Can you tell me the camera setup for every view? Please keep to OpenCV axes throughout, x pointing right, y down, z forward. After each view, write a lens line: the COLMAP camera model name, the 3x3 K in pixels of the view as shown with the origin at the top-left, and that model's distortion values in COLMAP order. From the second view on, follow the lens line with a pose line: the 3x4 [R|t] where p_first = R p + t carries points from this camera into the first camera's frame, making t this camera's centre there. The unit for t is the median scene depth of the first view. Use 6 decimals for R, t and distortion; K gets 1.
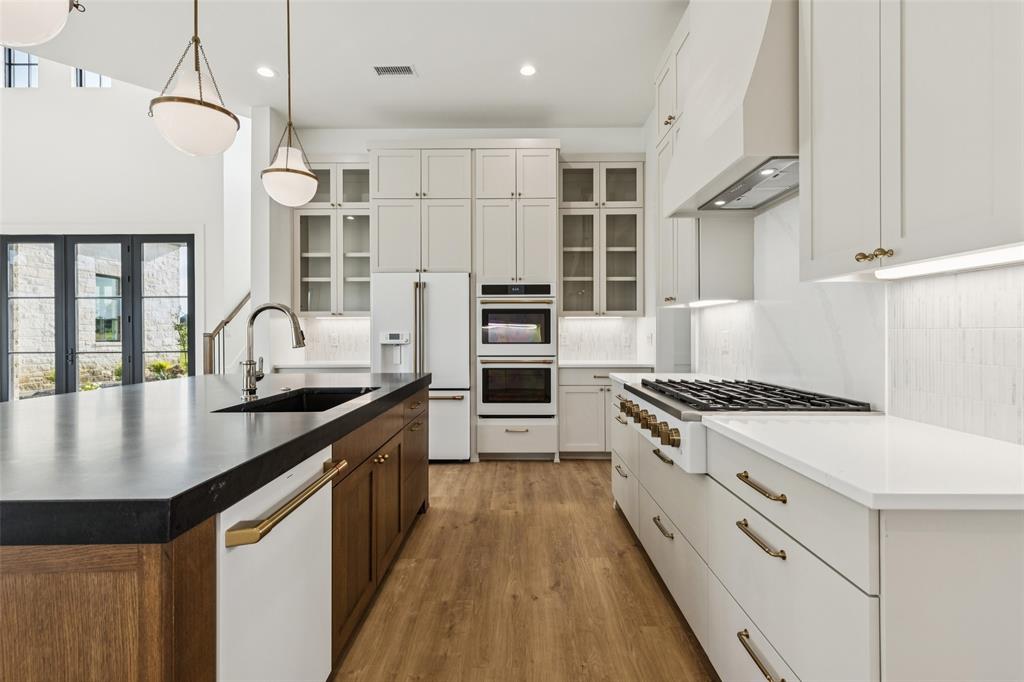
lens RADIAL K [[483.0, 0, 512.0], [0, 483.0, 335.3], [0, 0, 1]] dist [0.002468, 0.000120]
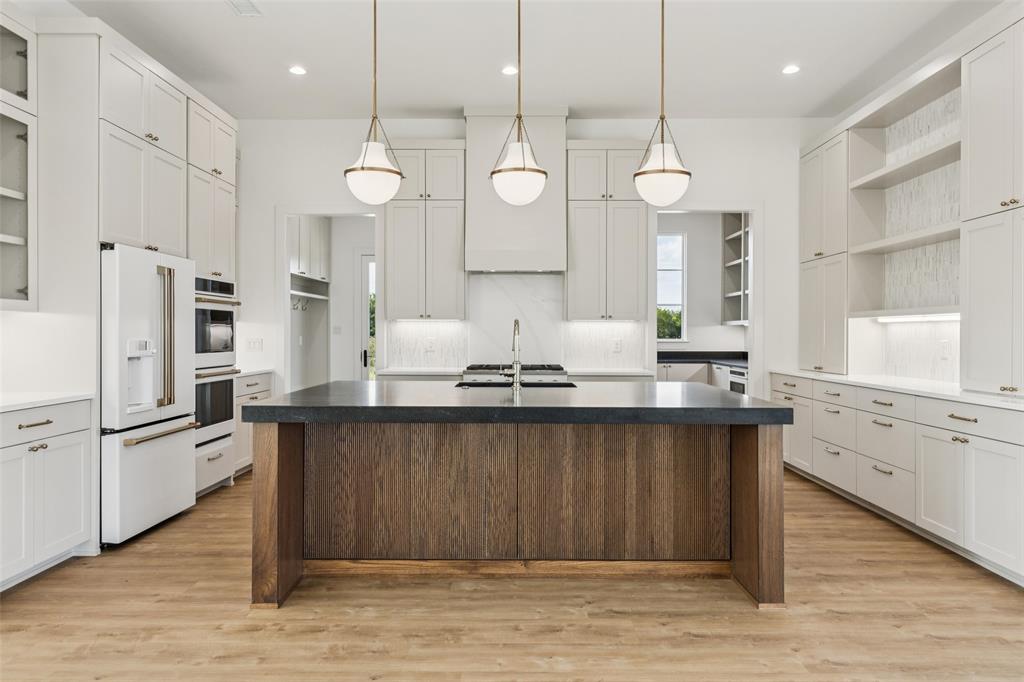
lens RADIAL K [[675.2, 0, 512.0], [0, 675.2, 339.2], [0, 0, 1]] dist [0.005610, 0.000353]
pose [[0.003175, -0.006034, 0.999977, -1.145921], [0.001433, 0.999981, 0.006029, -0.010483], [-0.999994, 0.001414, 0.003184, 0.487510]]
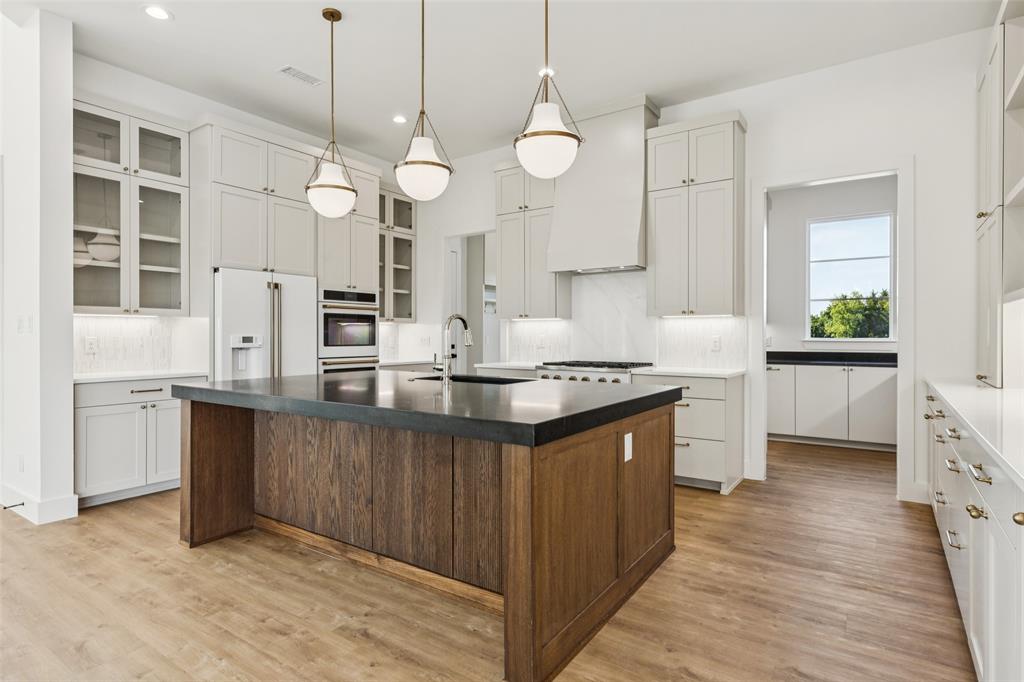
lens RADIAL K [[543.8, 0, 511.3], [0, 543.8, 338.8], [0, 0, 1]] dist [0.000911, 0.000486]
pose [[0.564510, -0.001801, 0.825424, -0.801952], [0.001550, 0.999998, 0.001122, 0.001021], [-0.825425, 0.000646, 0.564512, 0.002151]]
